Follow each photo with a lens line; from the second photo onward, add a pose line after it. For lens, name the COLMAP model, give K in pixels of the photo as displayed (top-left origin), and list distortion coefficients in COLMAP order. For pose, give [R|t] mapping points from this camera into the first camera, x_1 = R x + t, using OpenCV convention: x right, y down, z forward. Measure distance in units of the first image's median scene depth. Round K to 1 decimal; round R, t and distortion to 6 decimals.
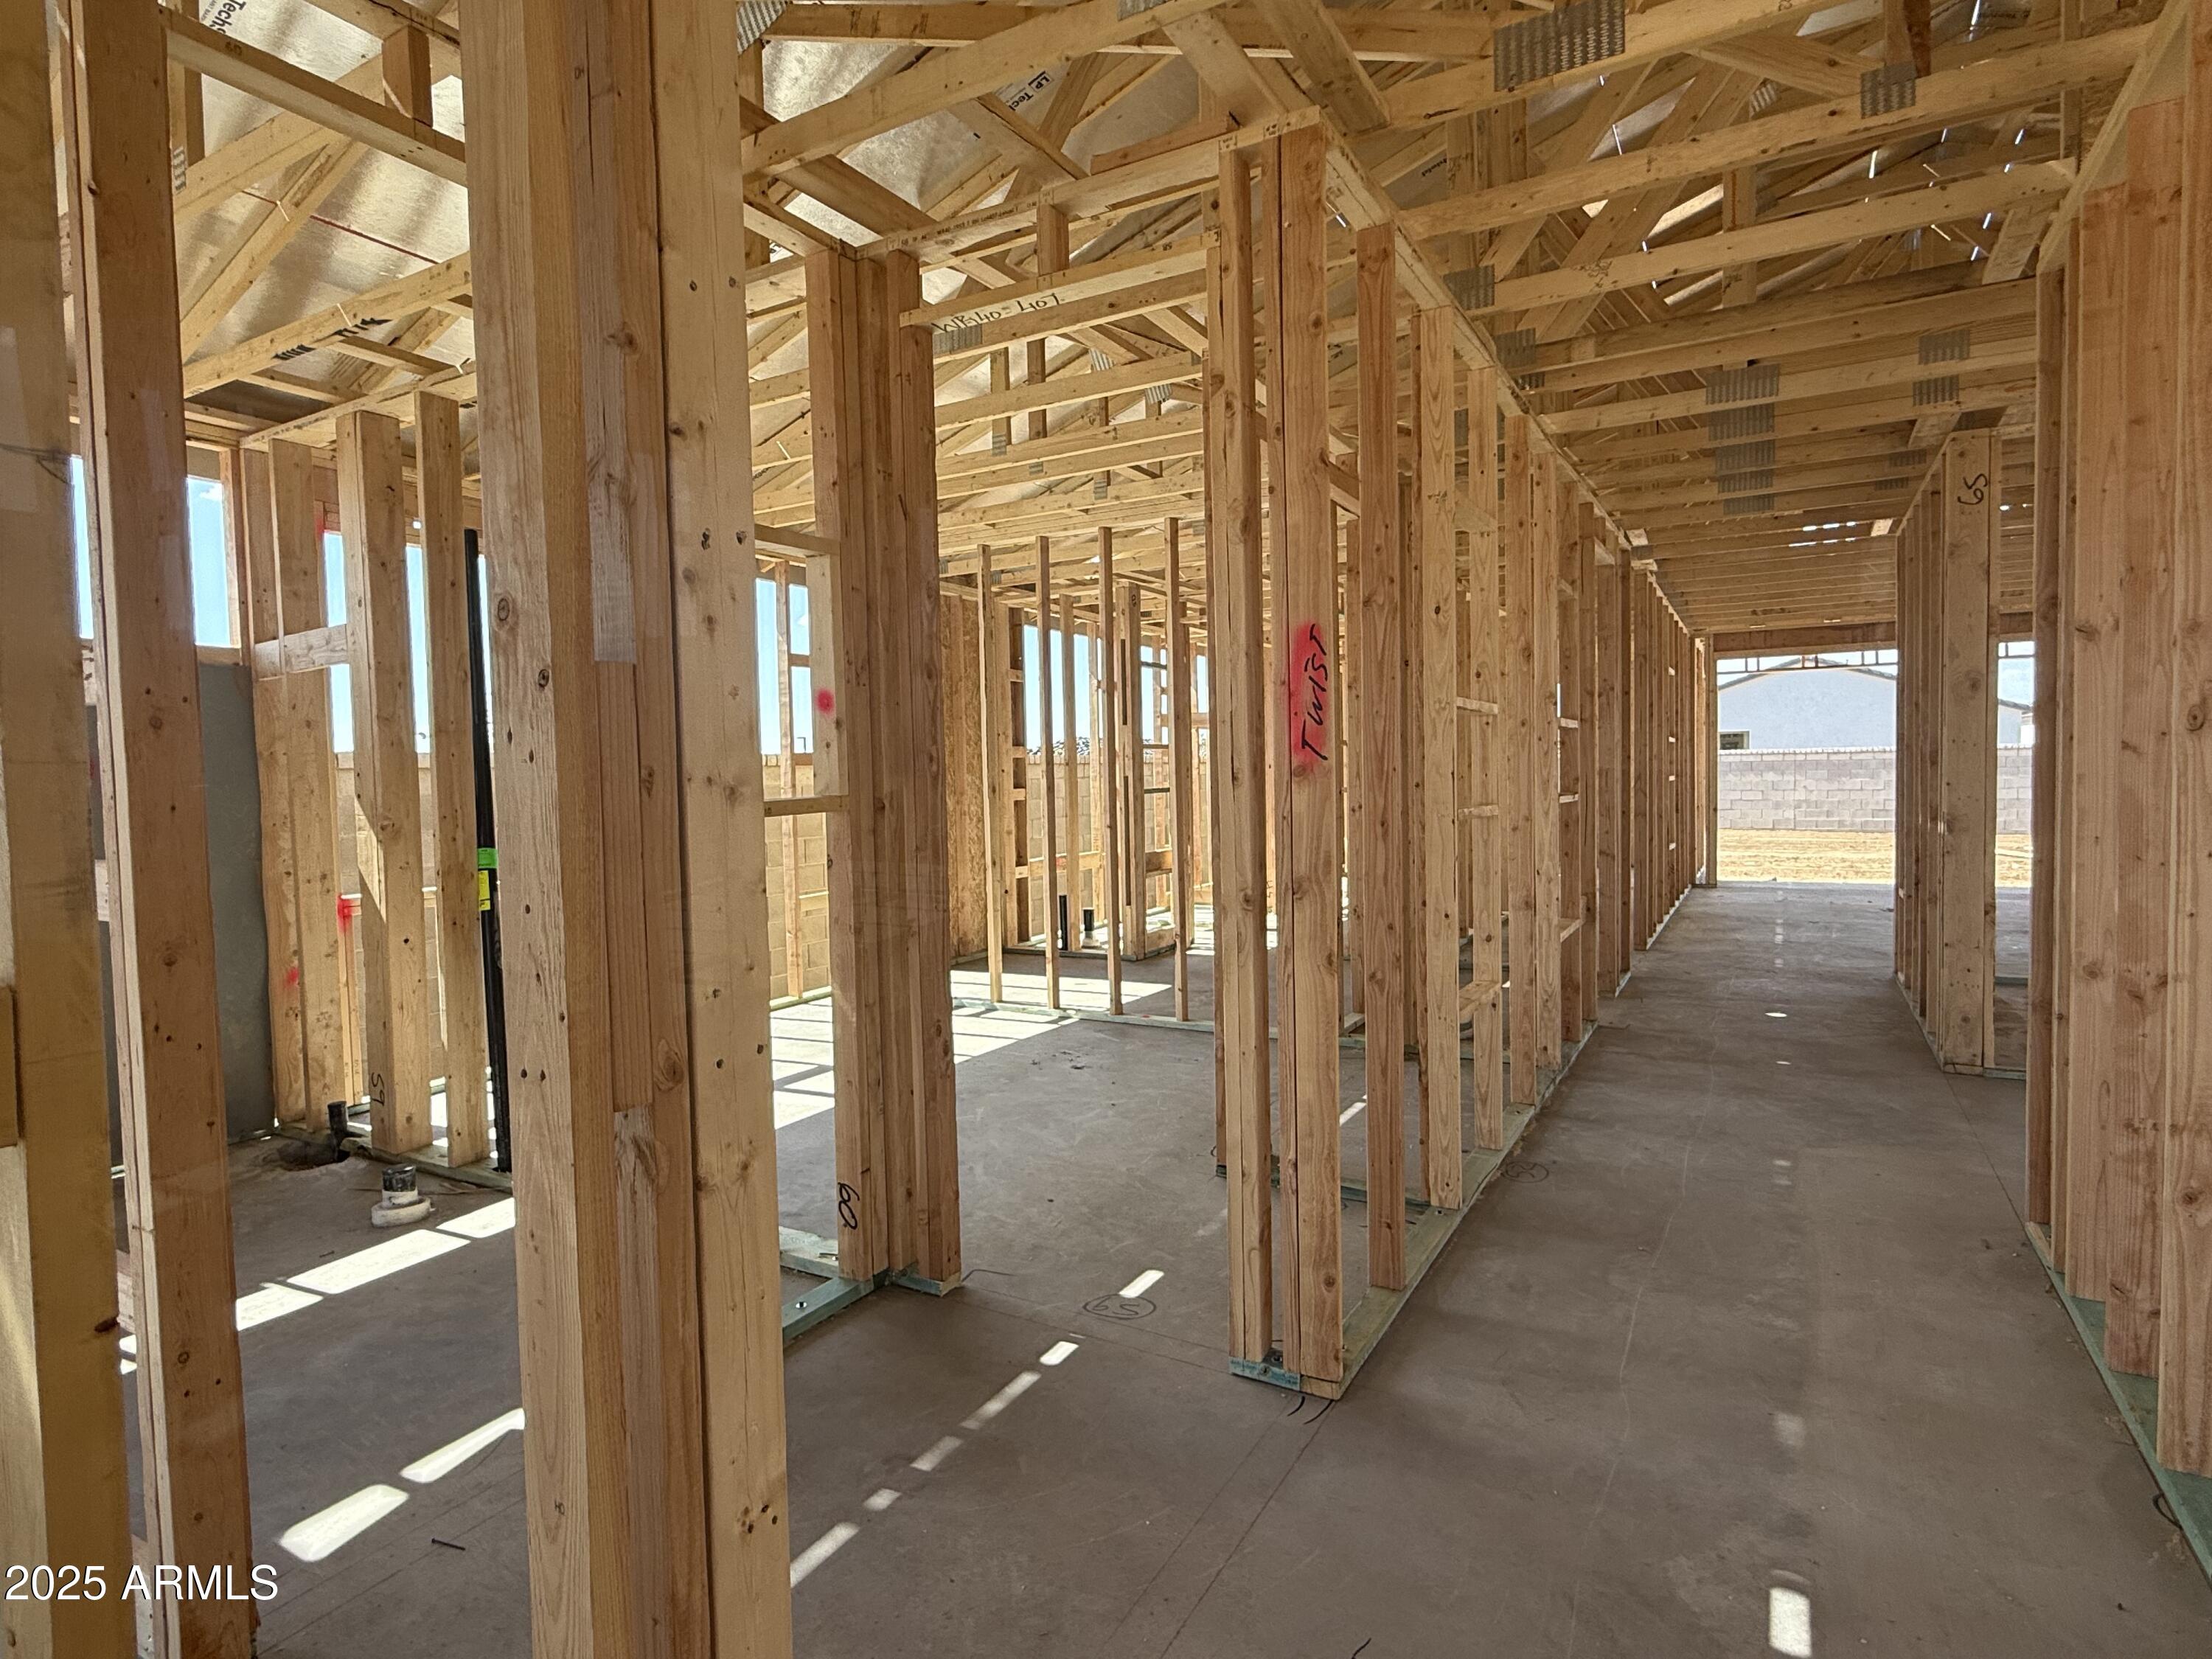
lens RADIAL K [[1157.1, 0, 1108.9], [0, 1157.1, 826.8], [0, 0, 1]] dist [-0.001037, 0.000767]
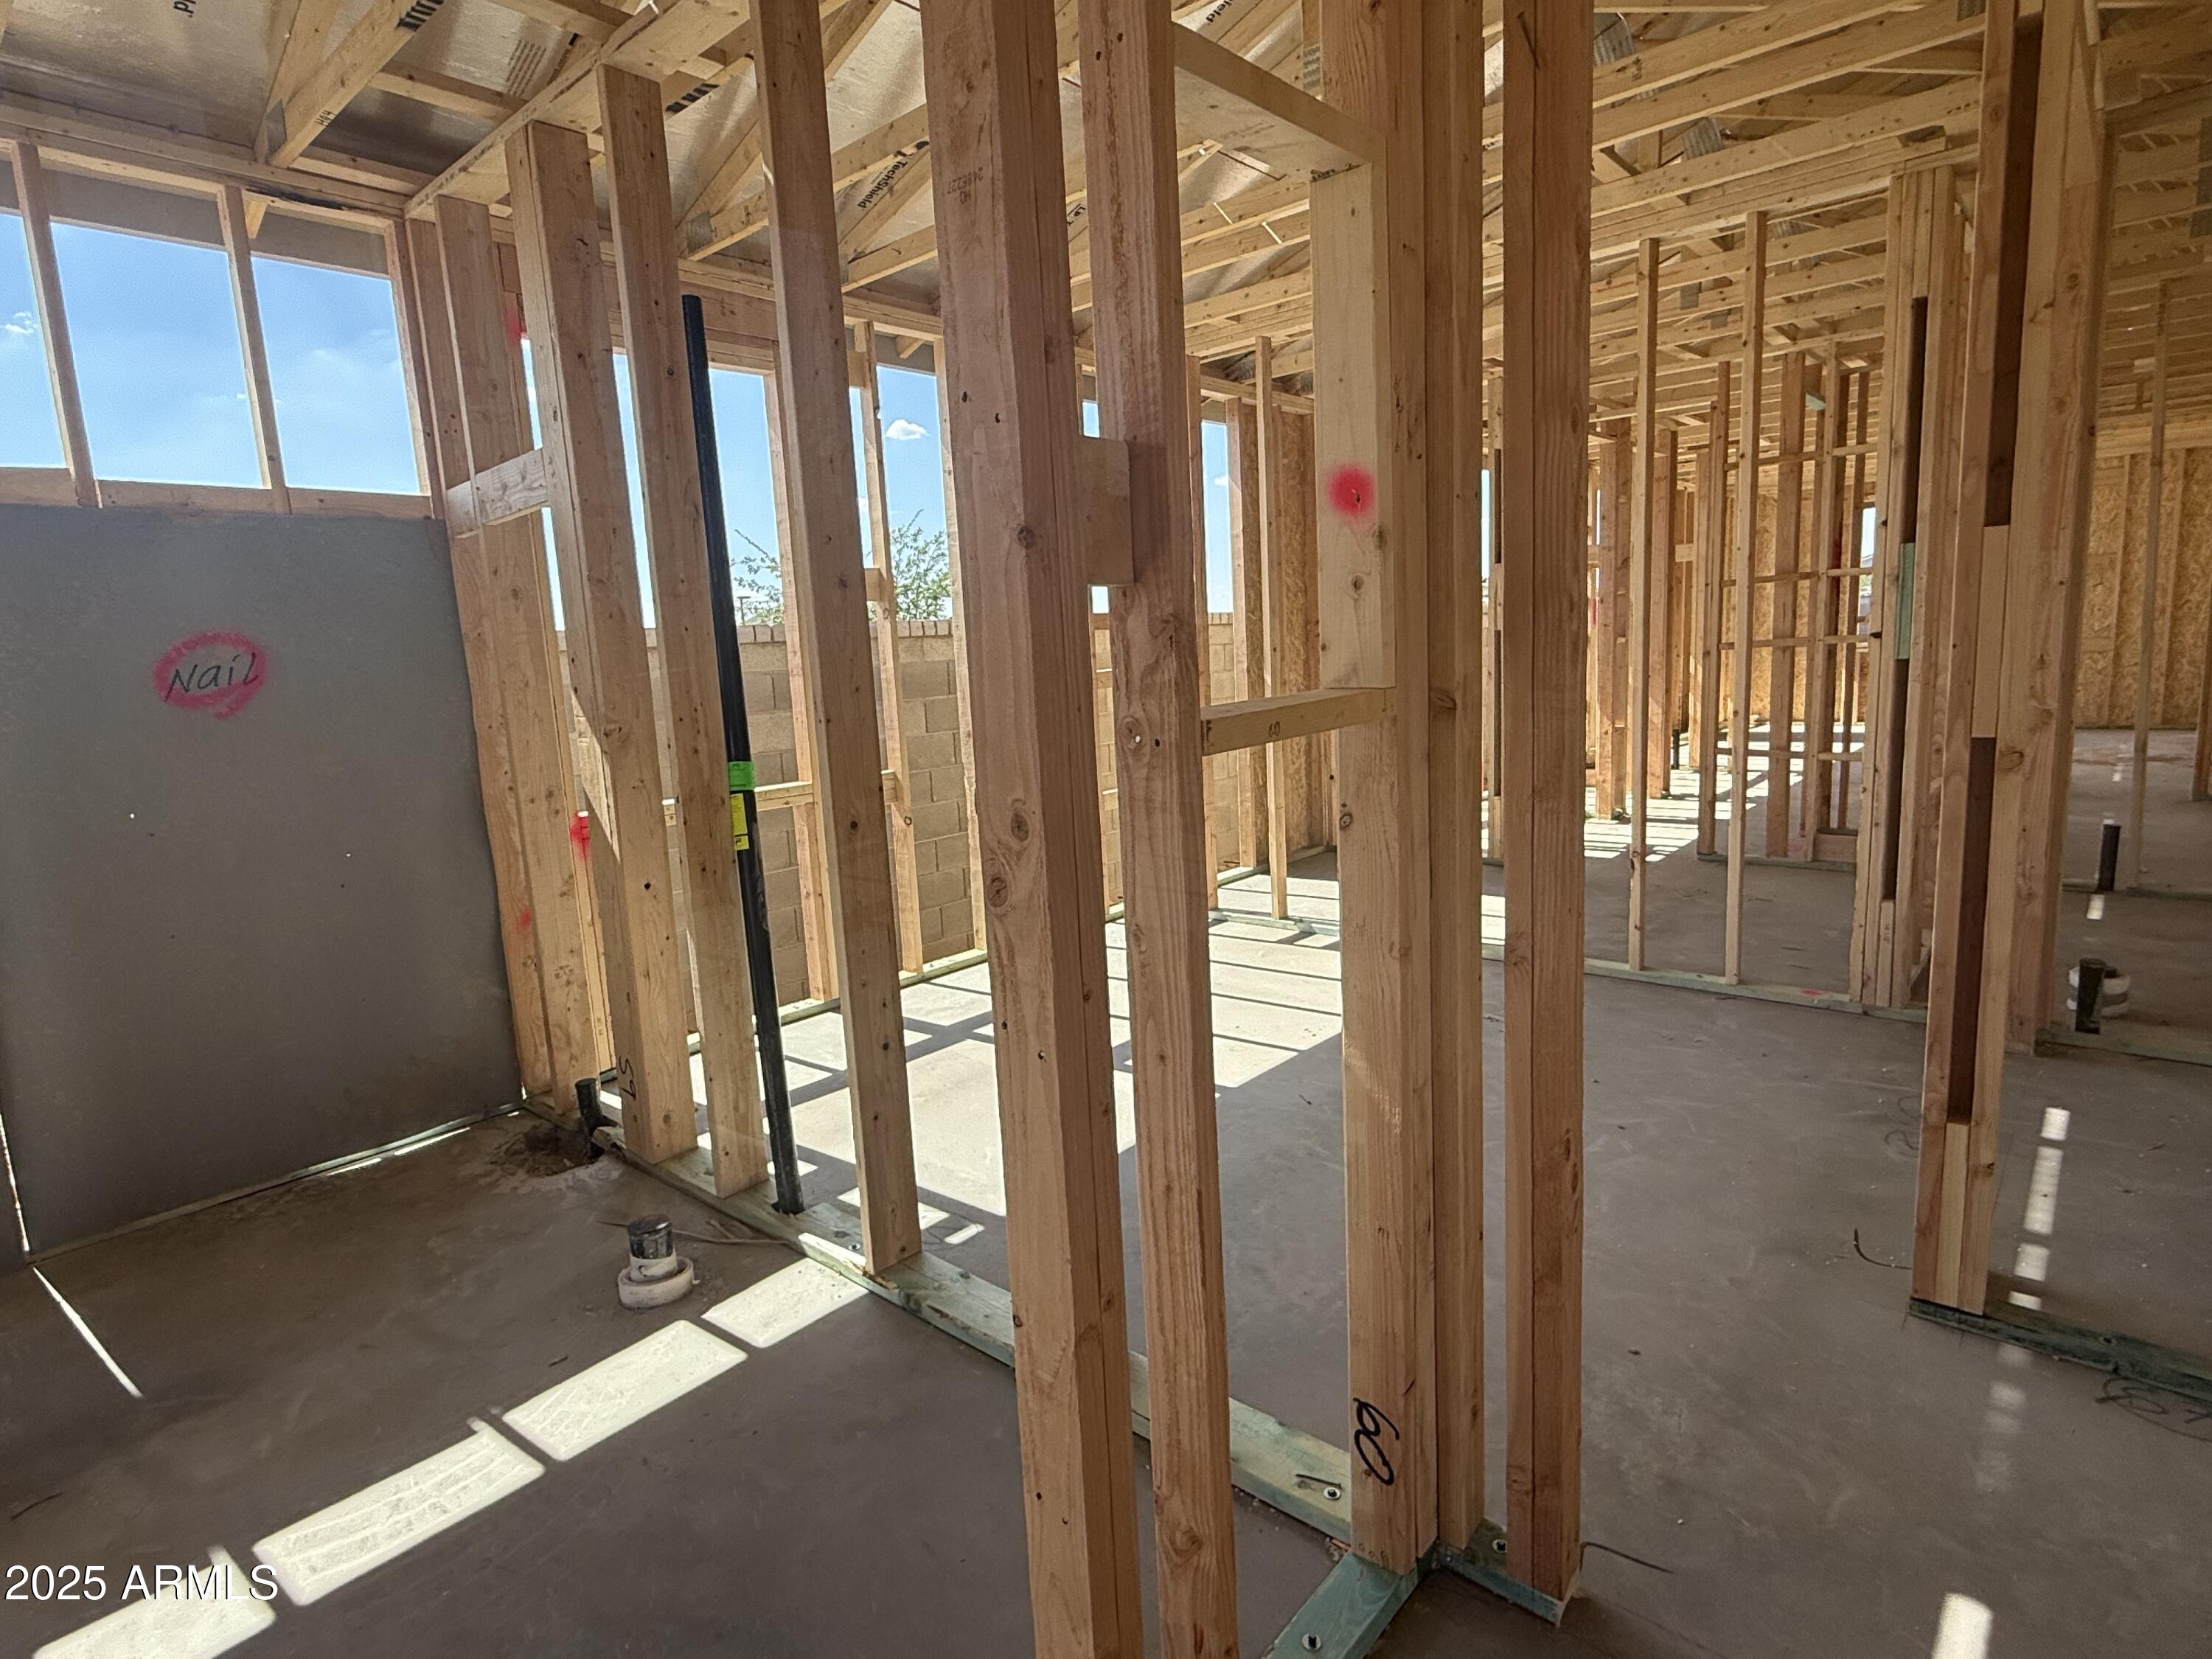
lens RADIAL K [[1157.1, 0, 1098.7], [0, 1157.1, 828.3], [0, 0, 1]] dist [-0.001037, 0.000767]
pose [[0.979308, 0.003731, -0.202340, -0.177444], [0.020890, 0.992626, 0.119406, -0.020328], [0.201294, -0.121163, 0.972008, 0.347727]]
